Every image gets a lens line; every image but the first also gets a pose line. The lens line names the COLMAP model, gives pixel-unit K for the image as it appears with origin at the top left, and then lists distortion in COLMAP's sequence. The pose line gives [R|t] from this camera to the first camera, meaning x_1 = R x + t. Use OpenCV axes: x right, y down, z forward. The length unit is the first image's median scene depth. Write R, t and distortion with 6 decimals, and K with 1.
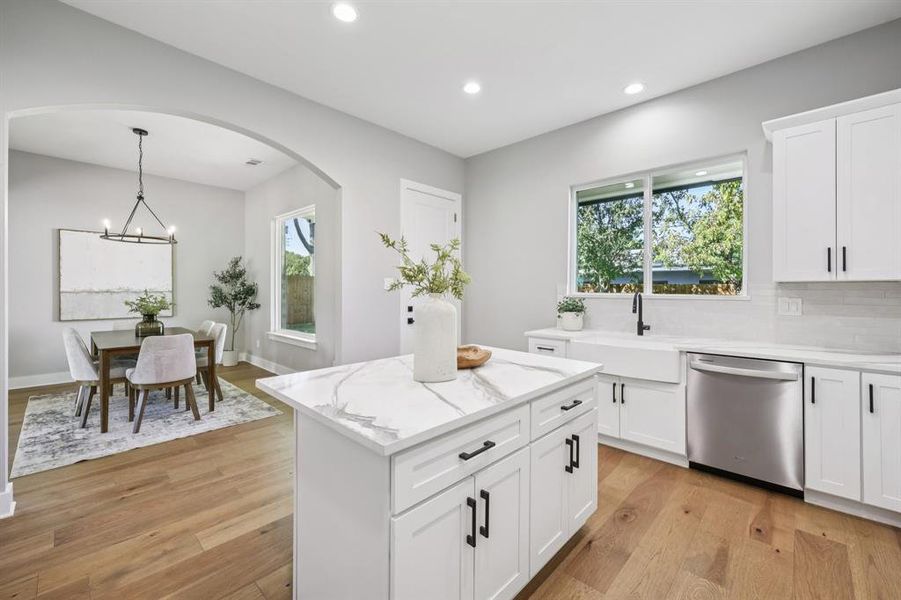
lens RADIAL K [[369.1, 0, 450.6], [0, 369.1, 287.8], [0, 0, 1]] dist [0.001367, 0.000201]
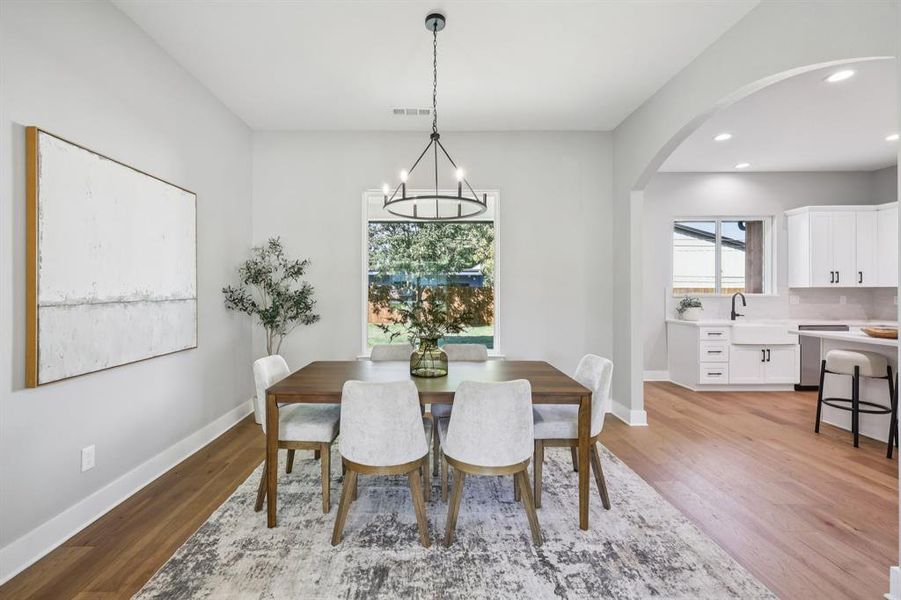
lens RADIAL K [[374.2, 0, 423.6], [0, 374.2, 289.3], [0, 0, 1]] dist [-0.003862, -0.000402]
pose [[0.733146, -0.001113, 0.680070, -1.776440], [-0.000644, 0.999997, 0.002330, -0.008325], [-0.680071, -0.002146, 0.733143, 0.830919]]
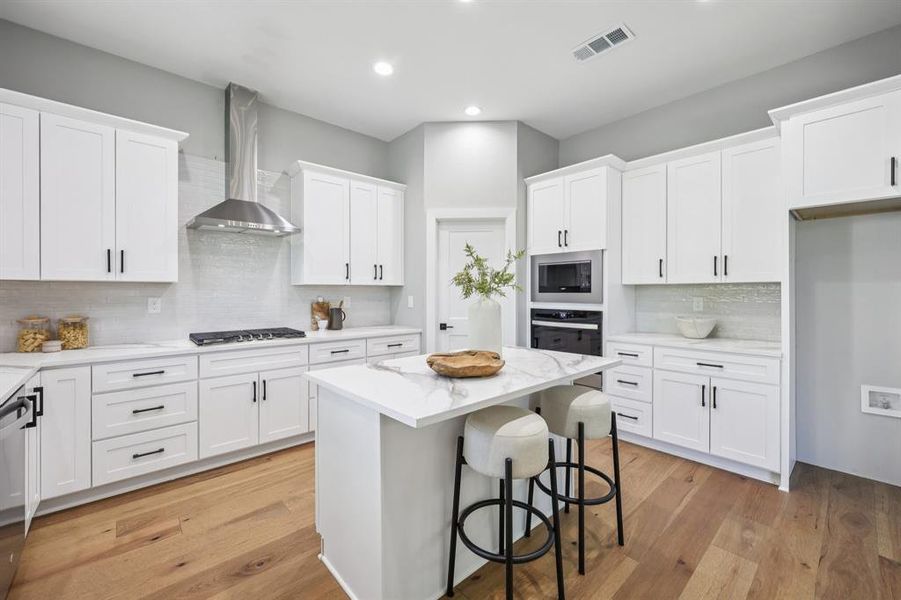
lens RADIAL K [[375.7, 0, 449.7], [0, 375.7, 292.5], [0, 0, 1]] dist [0.021958, 0.000095]
pose [[-0.996628, -0.006373, 0.081802, -0.008129], [-0.006803, 0.999964, -0.004987, 0.007601], [-0.081768, -0.005526, -0.996636, 1.343516]]
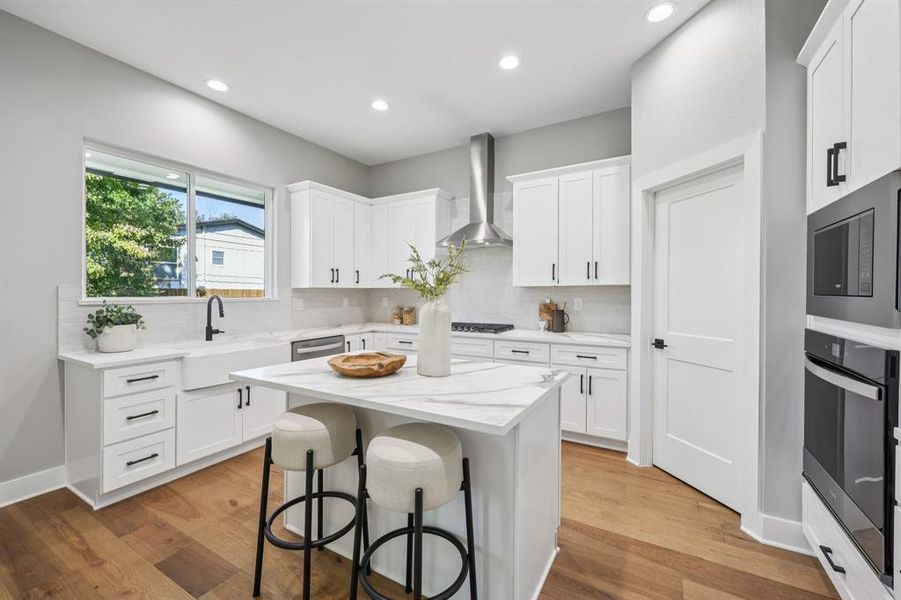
lens RADIAL K [[362.6, 0, 452.7], [0, 362.6, 294.5], [0, 0, 1]] dist [0.000483, -0.000039]
pose [[-0.241096, -0.009197, 0.970458, -0.637015], [-0.004848, 0.999954, 0.008272, -0.003419], [-0.970489, -0.002711, -0.241129, 0.696124]]
